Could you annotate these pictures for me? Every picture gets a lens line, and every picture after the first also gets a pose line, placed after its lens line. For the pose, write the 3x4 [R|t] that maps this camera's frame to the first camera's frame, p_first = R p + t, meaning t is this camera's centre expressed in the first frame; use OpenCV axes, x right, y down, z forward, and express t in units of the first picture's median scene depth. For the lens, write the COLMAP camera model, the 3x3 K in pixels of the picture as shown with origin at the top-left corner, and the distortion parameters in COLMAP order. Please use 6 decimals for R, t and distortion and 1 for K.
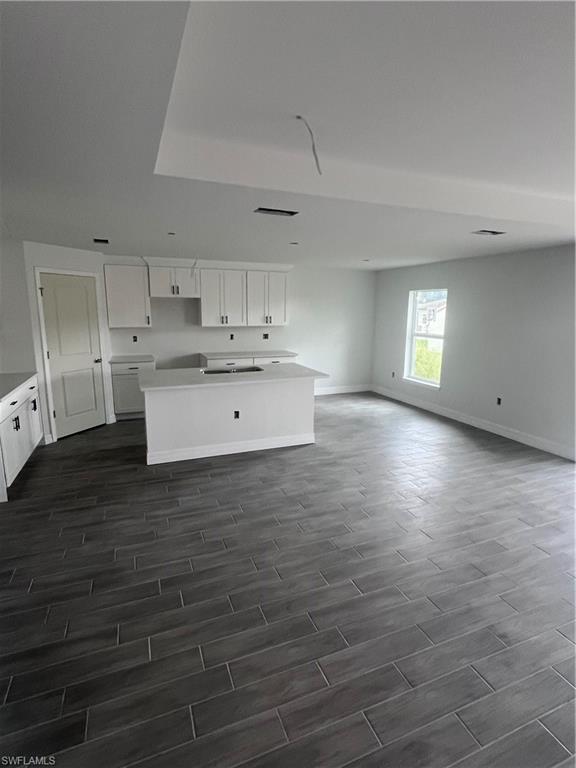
lens RADIAL K [[397.5, 0, 288.0], [0, 397.5, 382.3], [0, 0, 1]] dist [-0.000655, -0.000173]
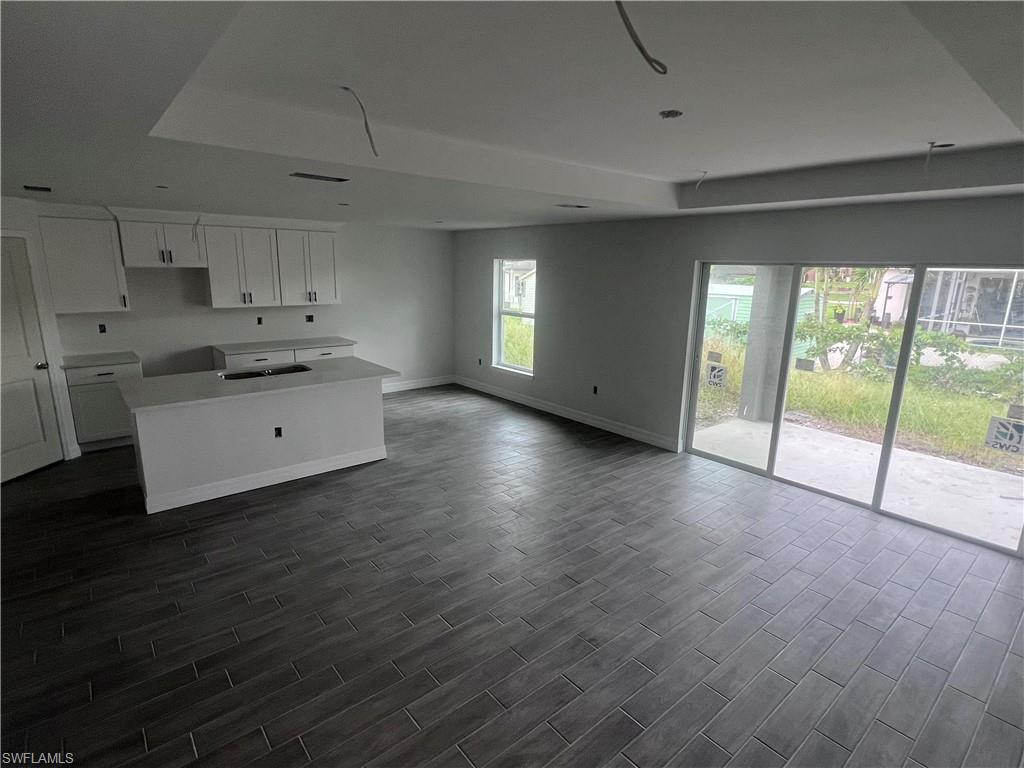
lens RADIAL K [[530.0, 0, 510.5], [0, 530.0, 387.0], [0, 0, 1]] dist [-0.000655, -0.000173]
pose [[0.951646, -0.061593, 0.300959, -0.008282], [0.048285, 0.997507, 0.051467, -0.035934], [-0.303379, -0.034447, 0.952247, -0.090055]]
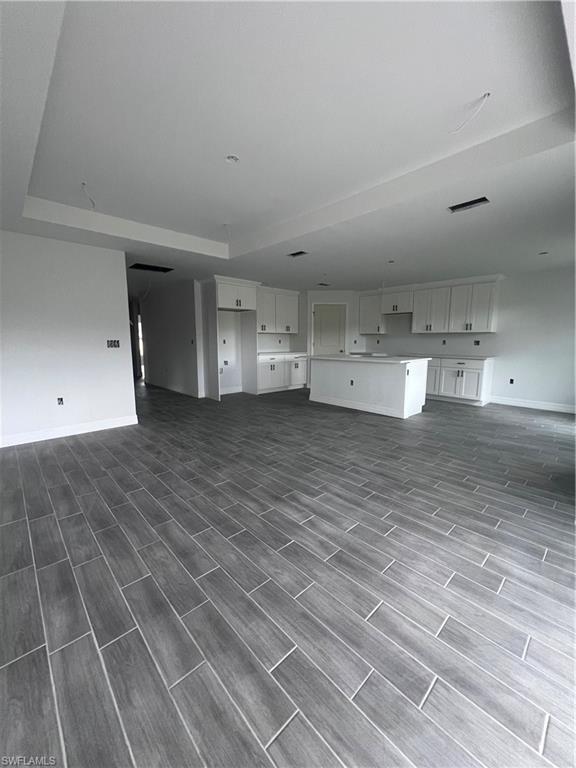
lens RADIAL K [[306.8, 0, 288.2], [0, 306.8, 385.4], [0, 0, 1]] dist [-0.000317, -0.000059]
pose [[0.361734, 0.132145, -0.922869, 0.937662], [-0.173978, 0.982082, 0.072430, 0.052045], [0.915904, 0.134358, 0.378243, 0.346120]]
